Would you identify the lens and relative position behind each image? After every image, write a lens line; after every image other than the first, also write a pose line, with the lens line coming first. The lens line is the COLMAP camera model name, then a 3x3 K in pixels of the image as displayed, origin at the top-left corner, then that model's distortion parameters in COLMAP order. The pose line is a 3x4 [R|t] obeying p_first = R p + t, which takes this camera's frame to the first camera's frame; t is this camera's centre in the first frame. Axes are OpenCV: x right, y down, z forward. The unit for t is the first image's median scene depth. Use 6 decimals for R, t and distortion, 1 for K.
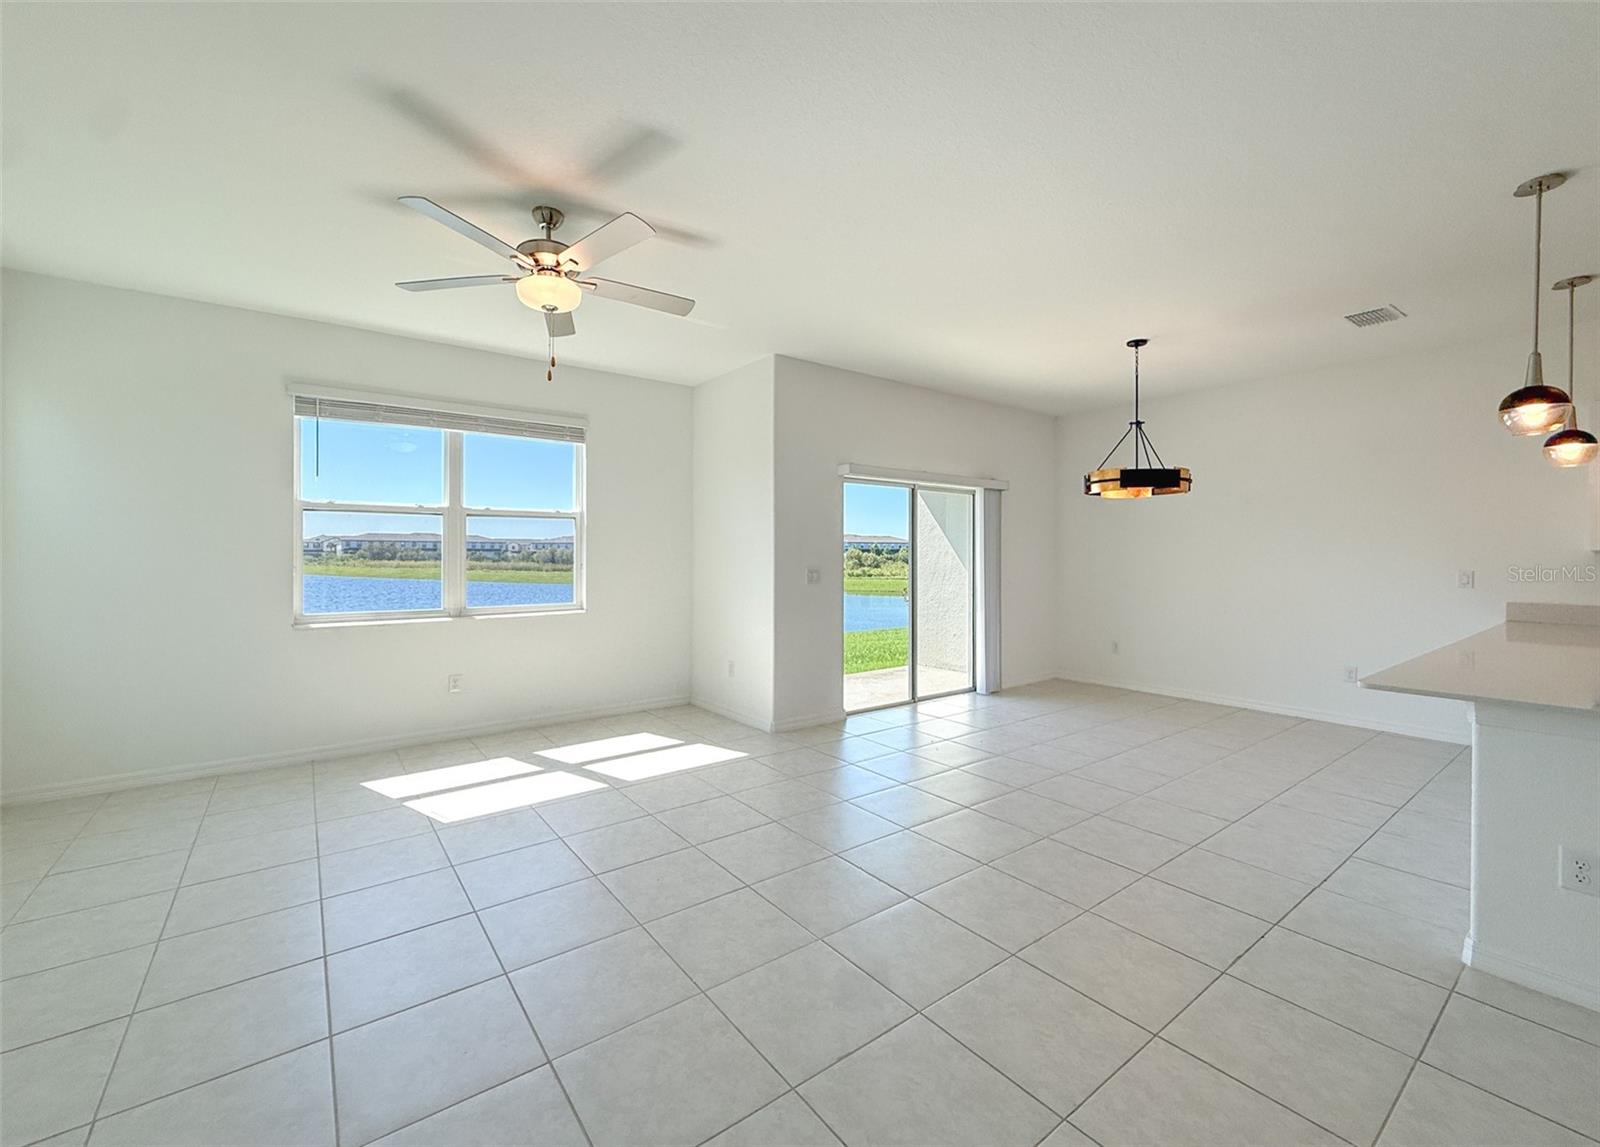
lens RADIAL K [[649.7, 0, 800.0], [0, 649.7, 573.5], [0, 0, 1]] dist [-0.000987, -0.000242]
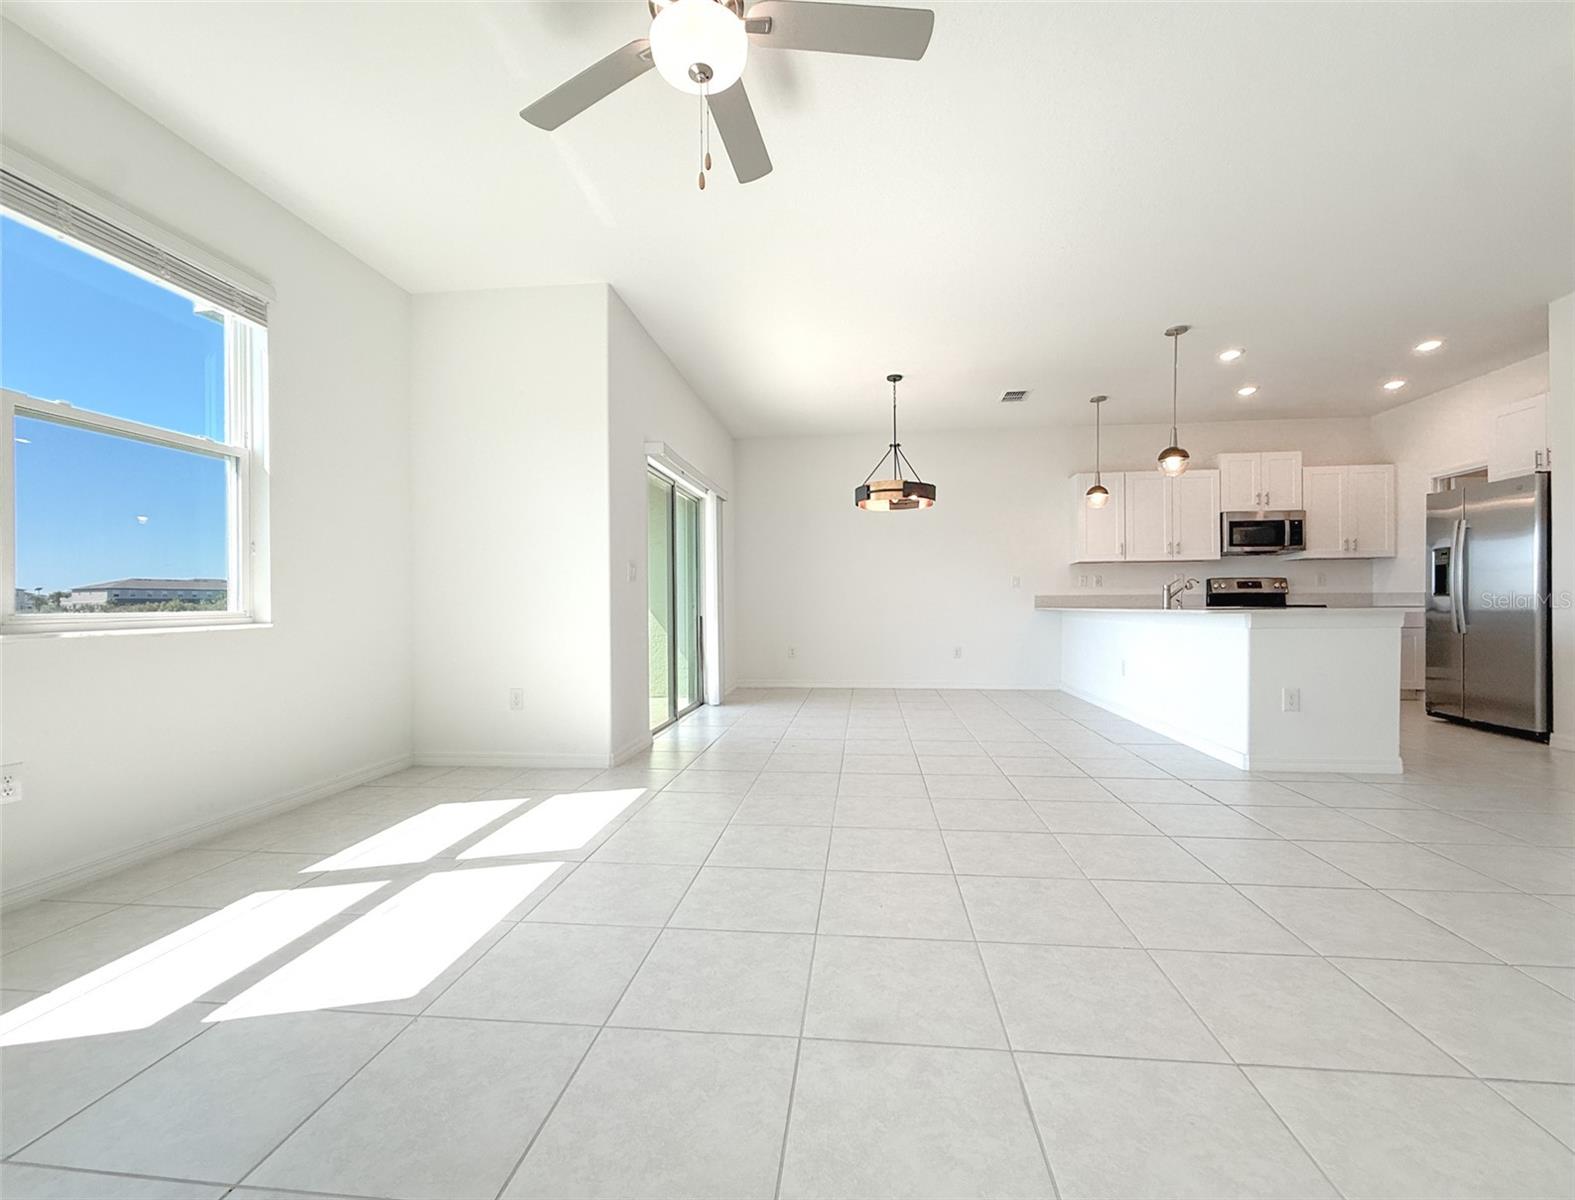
lens RADIAL K [[660.0, 0, 791.7], [0, 660.0, 616.0], [0, 0, 1]] dist [-0.003061, 0.000195]
pose [[0.690381, -0.022554, 0.723094, -0.517614], [0.032901, 0.999459, -0.000238, 0.078586], [-0.722698, 0.023955, 0.690749, 0.327790]]
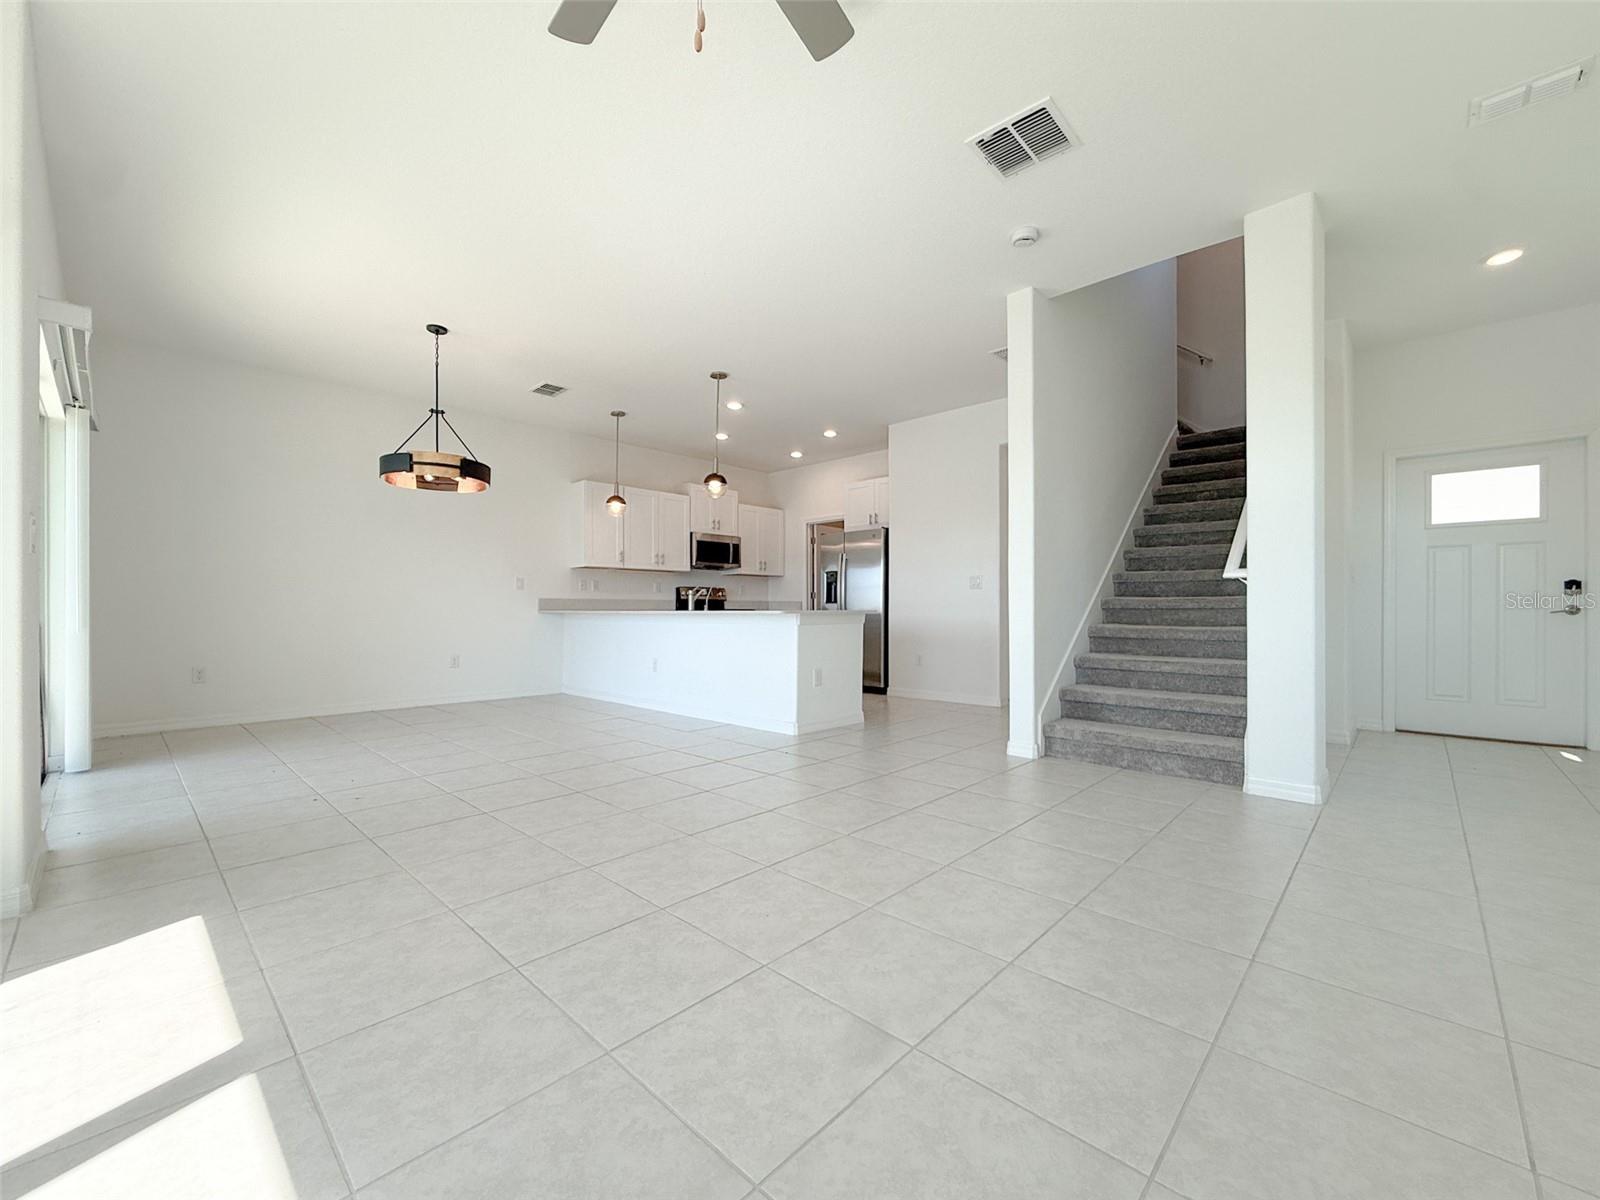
lens RADIAL K [[654.5, 0, 809.1], [0, 654.5, 614.4], [0, 0, 1]] dist [-0.011475, 0.000015]
pose [[-0.164511, -0.012037, 0.986302, -0.573725], [0.029712, 0.999411, 0.017153, 0.078212], [-0.985928, 0.032127, -0.164057, 0.651688]]
